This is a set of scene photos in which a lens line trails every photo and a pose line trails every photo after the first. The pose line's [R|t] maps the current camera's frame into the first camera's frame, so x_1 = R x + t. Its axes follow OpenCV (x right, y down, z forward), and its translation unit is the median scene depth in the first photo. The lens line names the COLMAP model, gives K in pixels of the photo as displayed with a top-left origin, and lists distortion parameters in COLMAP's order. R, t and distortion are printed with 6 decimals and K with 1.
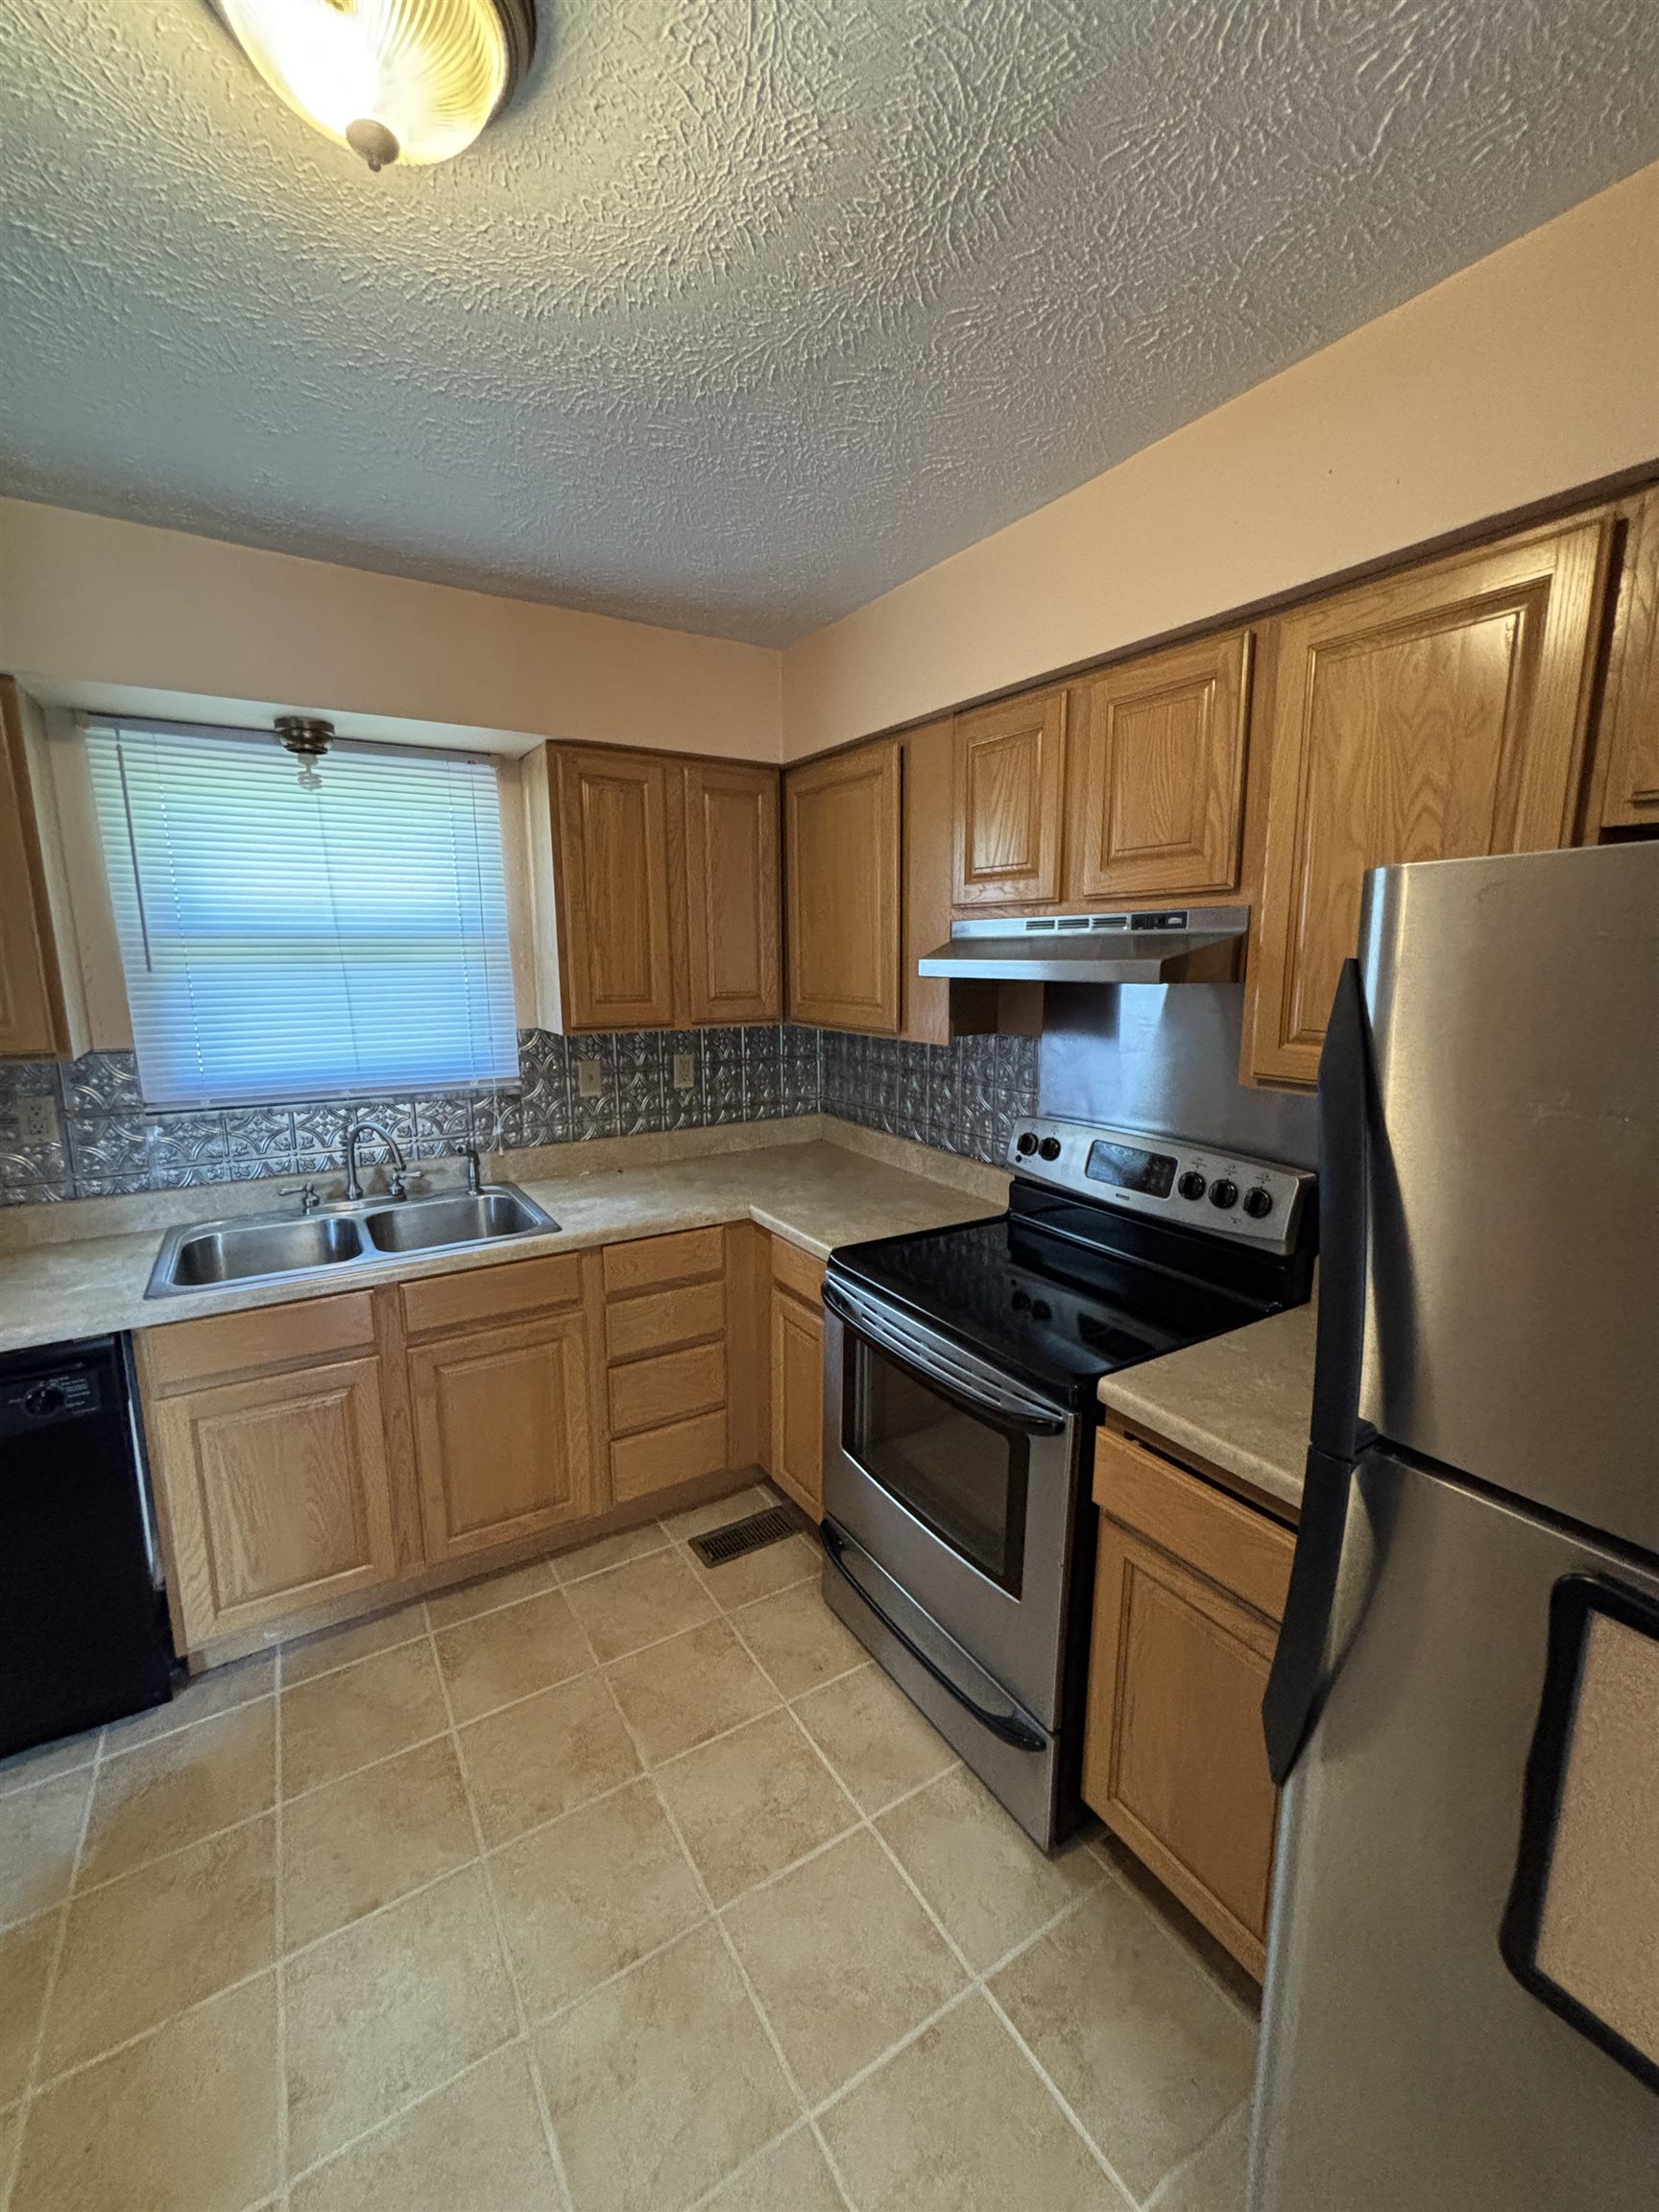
lens RADIAL K [[889.7, 0, 835.7], [0, 889.7, 1106.6], [0, 0, 1]] dist [0.000533, 0.000420]
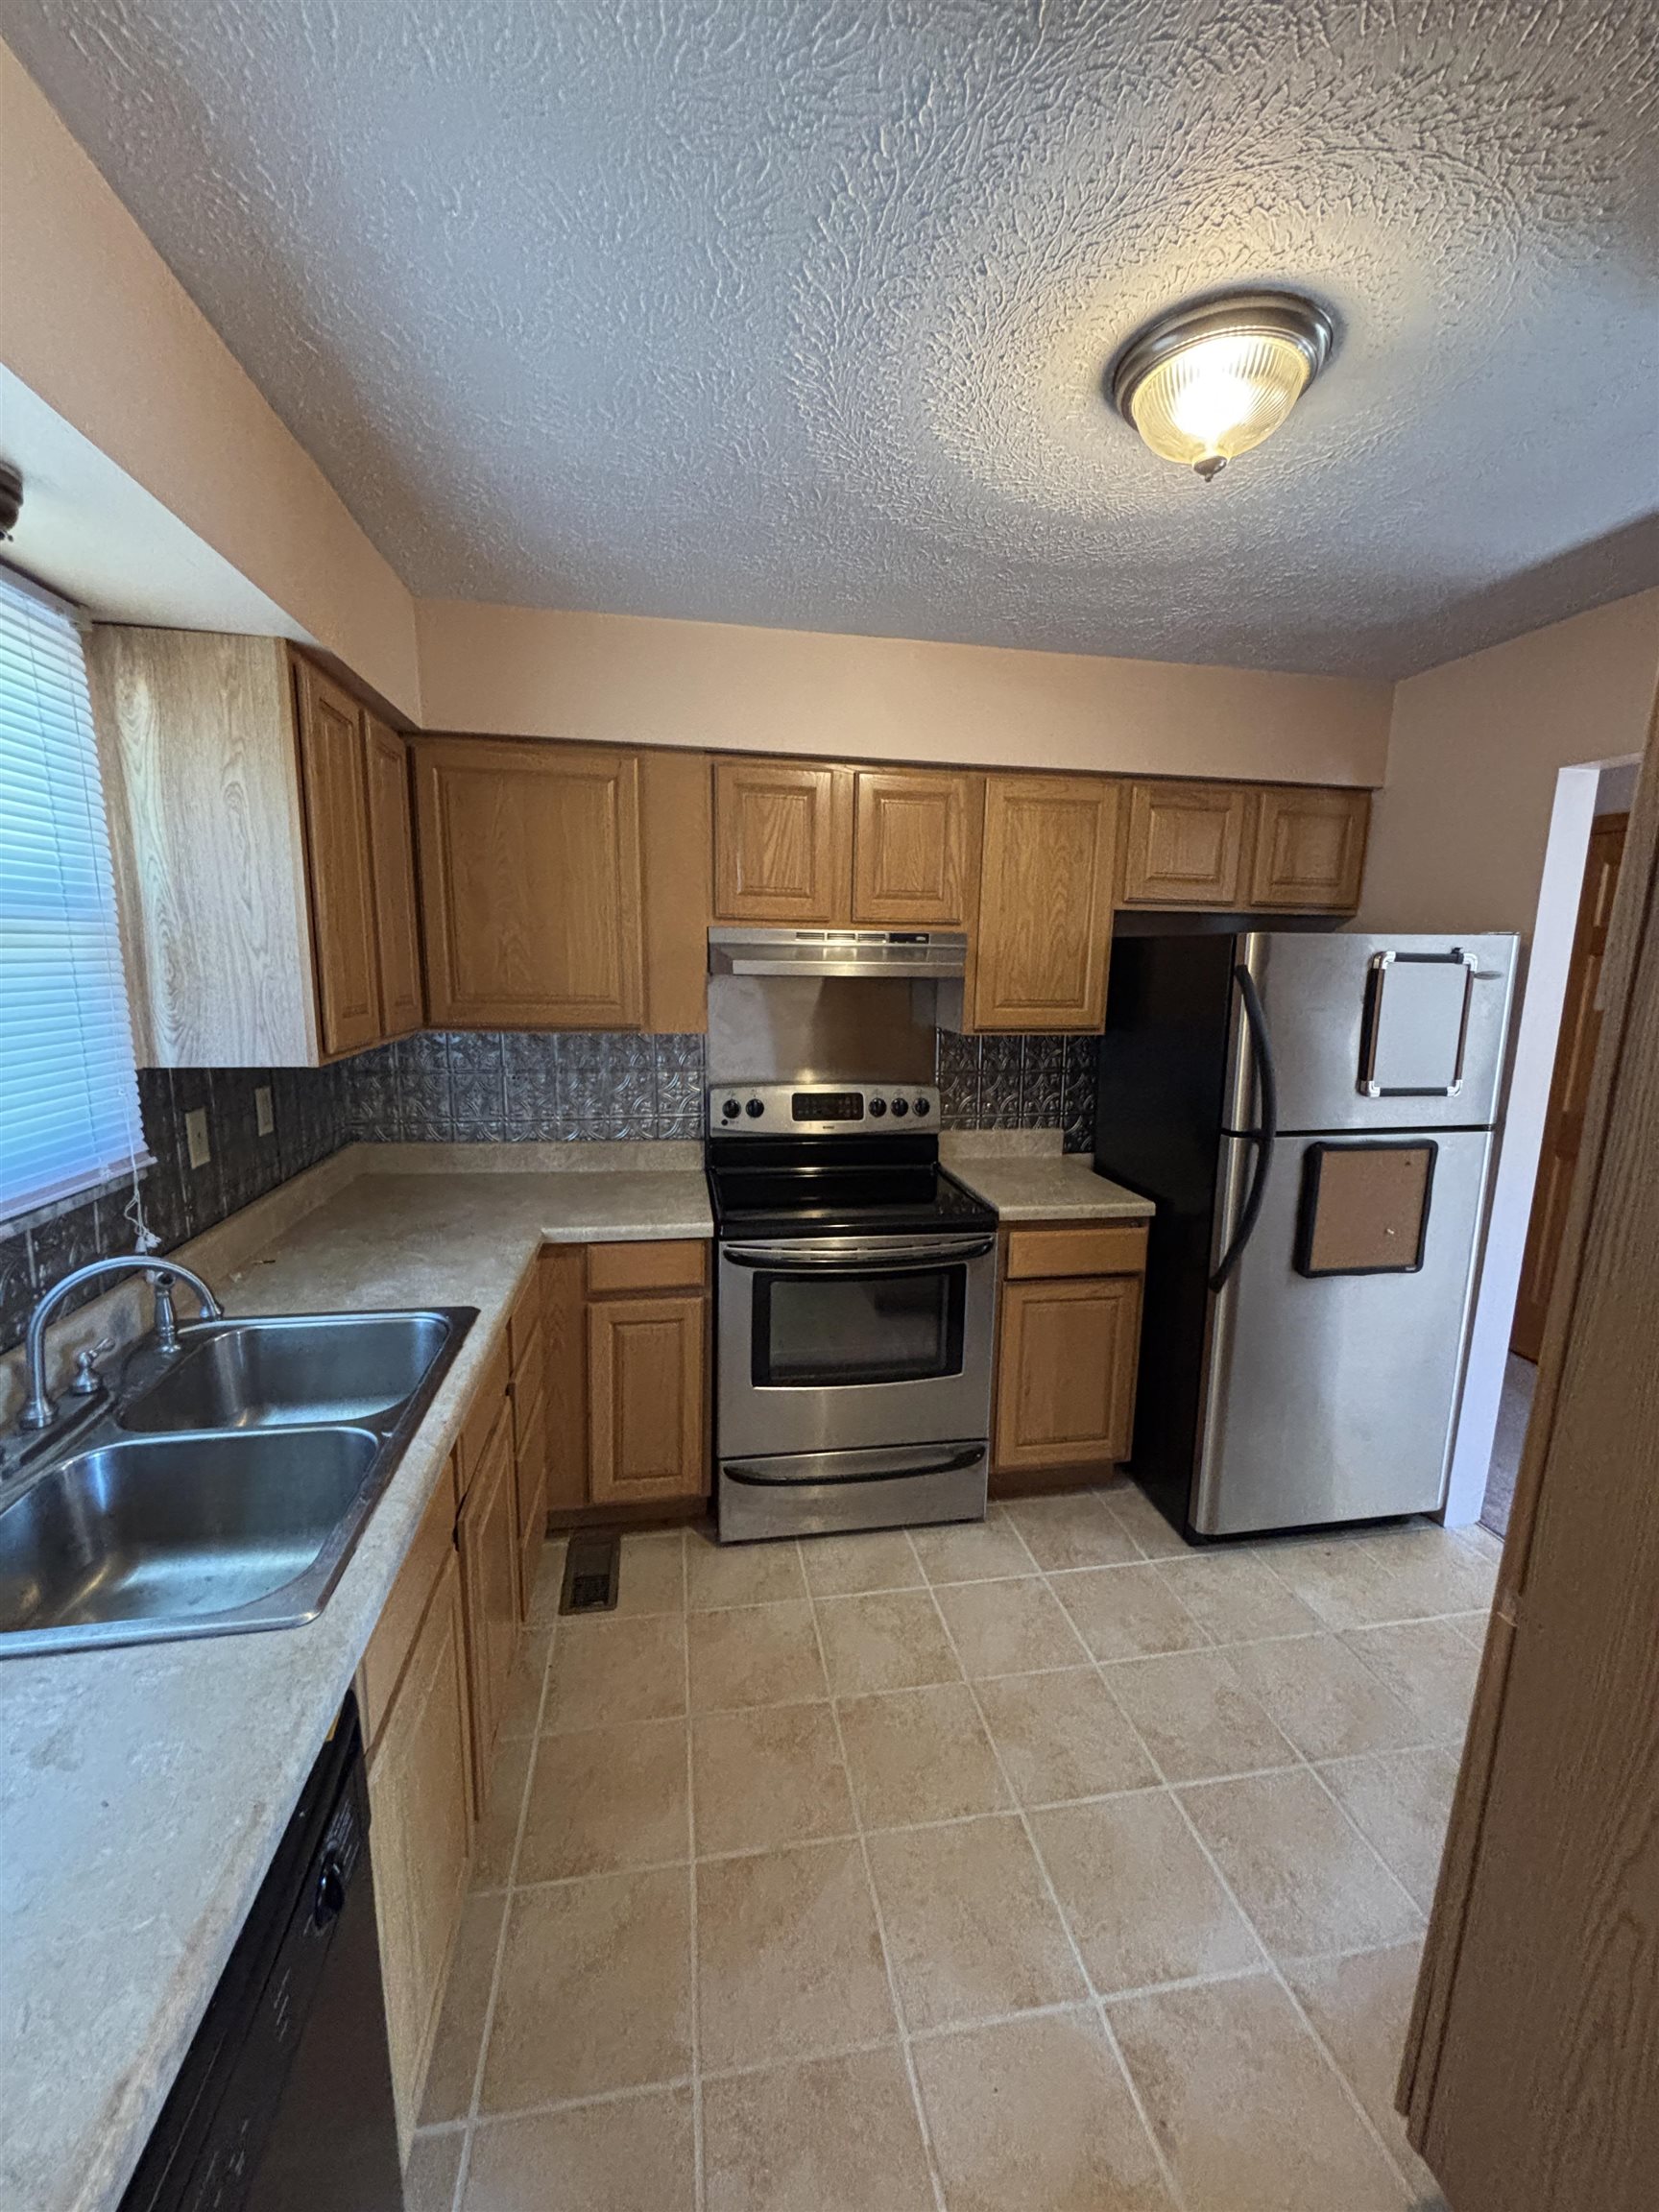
lens RADIAL K [[889.7, 0, 835.7], [0, 889.7, 1106.6], [0, 0, 1]] dist [0.000533, 0.000420]
pose [[0.371025, -0.150410, 0.916361, -1.026400], [0.142178, 0.984362, 0.104005, -0.082581], [-0.917674, 0.091698, 0.386608, 0.463791]]
